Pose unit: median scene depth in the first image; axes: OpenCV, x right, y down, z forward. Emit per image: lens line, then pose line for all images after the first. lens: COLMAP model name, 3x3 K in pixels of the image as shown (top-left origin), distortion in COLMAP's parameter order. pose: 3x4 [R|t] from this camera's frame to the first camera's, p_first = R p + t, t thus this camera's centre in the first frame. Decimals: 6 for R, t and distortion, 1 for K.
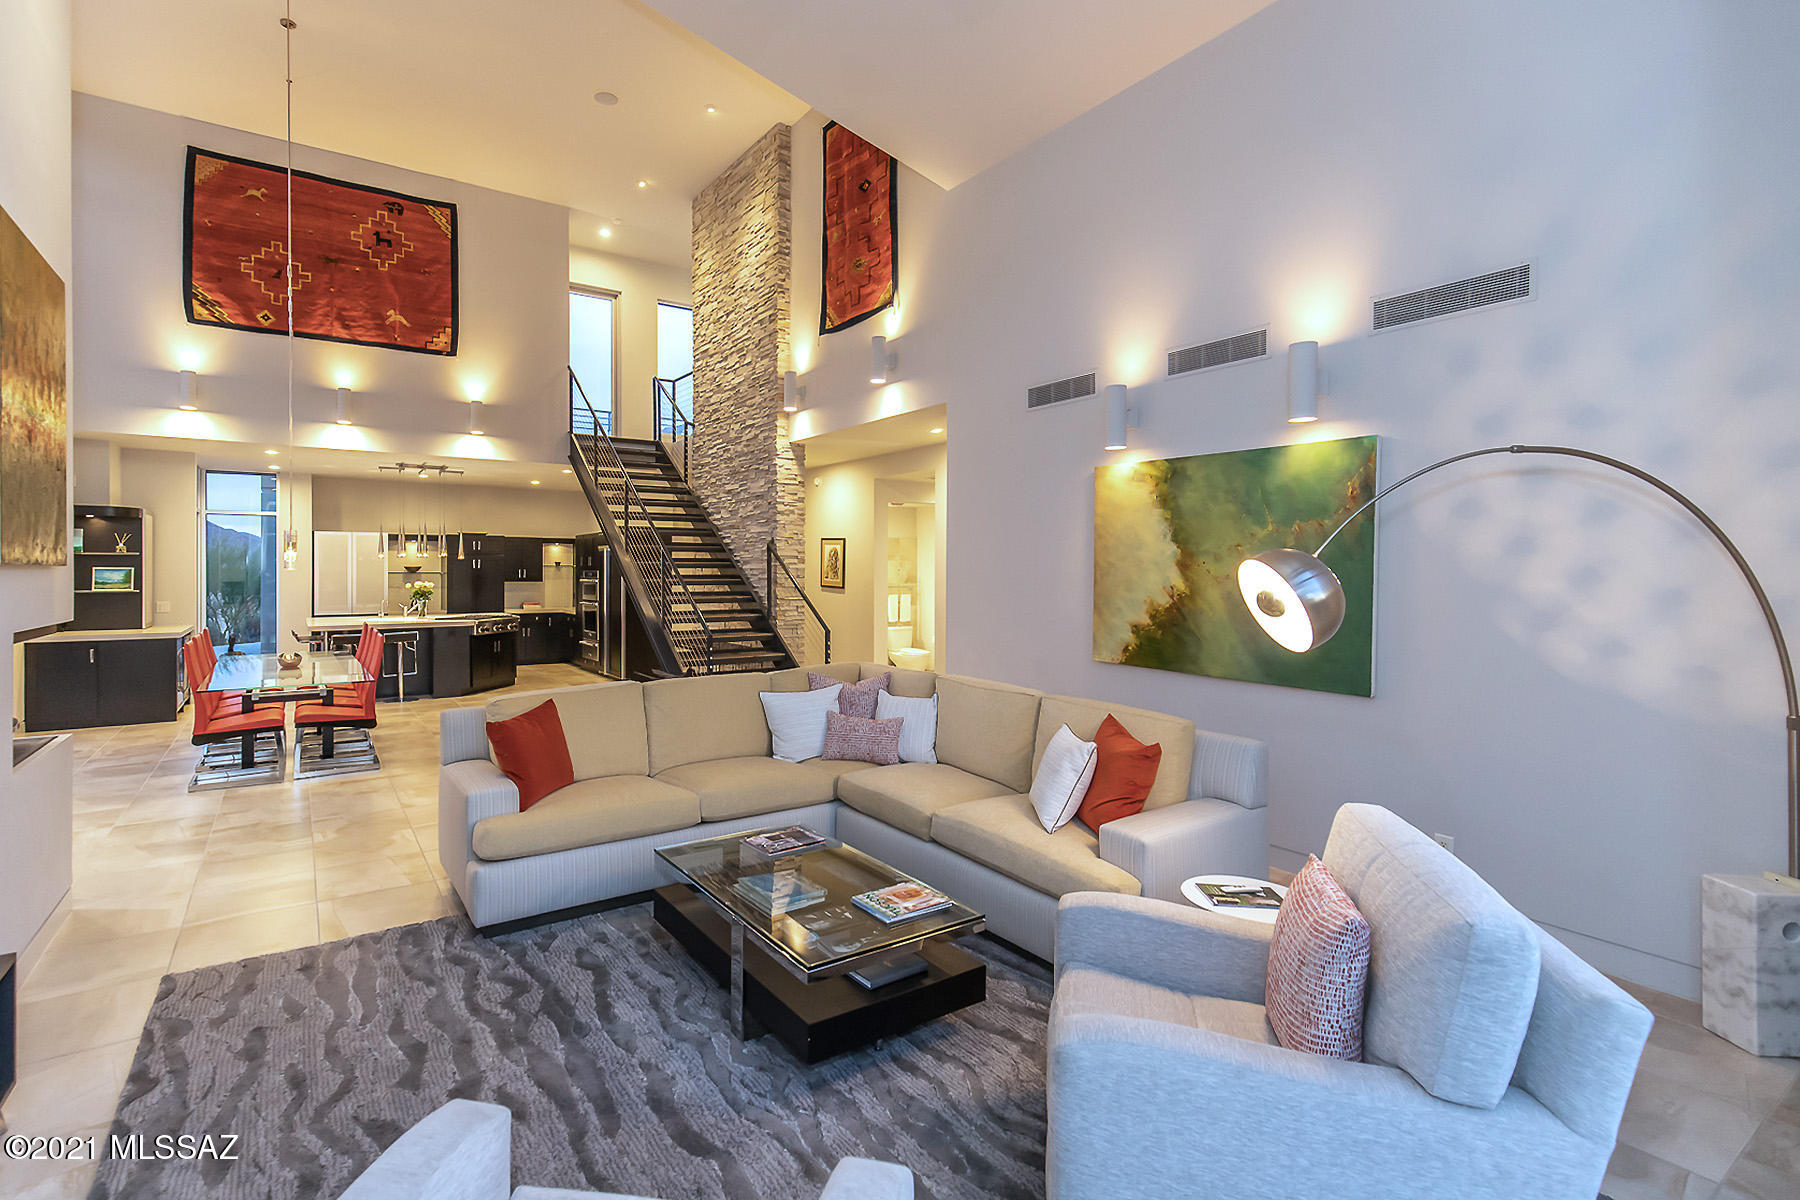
lens RADIAL K [[845.0, 0, 900.3], [0, 845.0, 588.1], [0, 0, 1]] dist [0.001439, -0.002196]
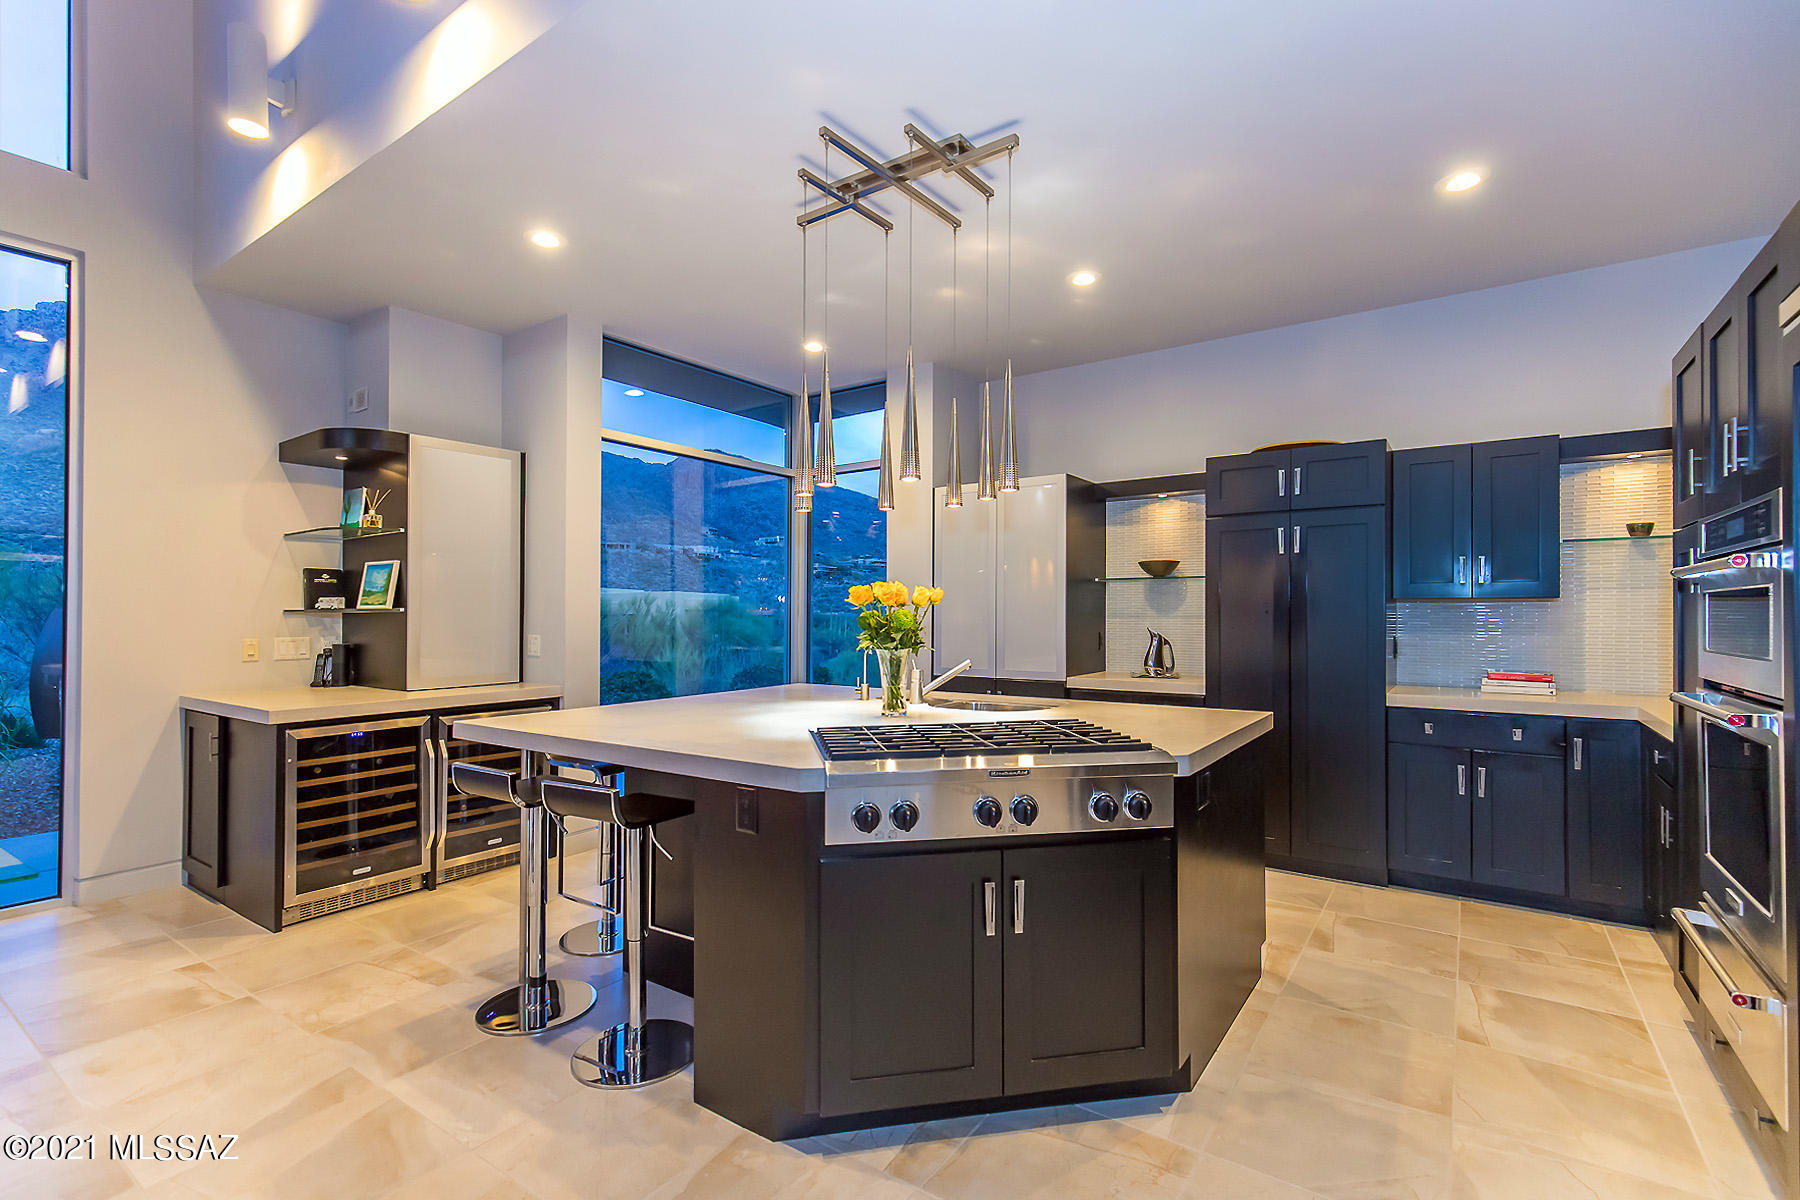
lens RADIAL K [[845.0, 0, 899.8], [0, 845.0, 602.3], [0, 0, 1]] dist [0.001439, -0.002196]
pose [[0.343934, -0.008501, -0.938955, -0.244816], [-0.011028, 0.999853, -0.013092, -0.000379], [0.938929, 0.014857, 0.343789, 0.717561]]
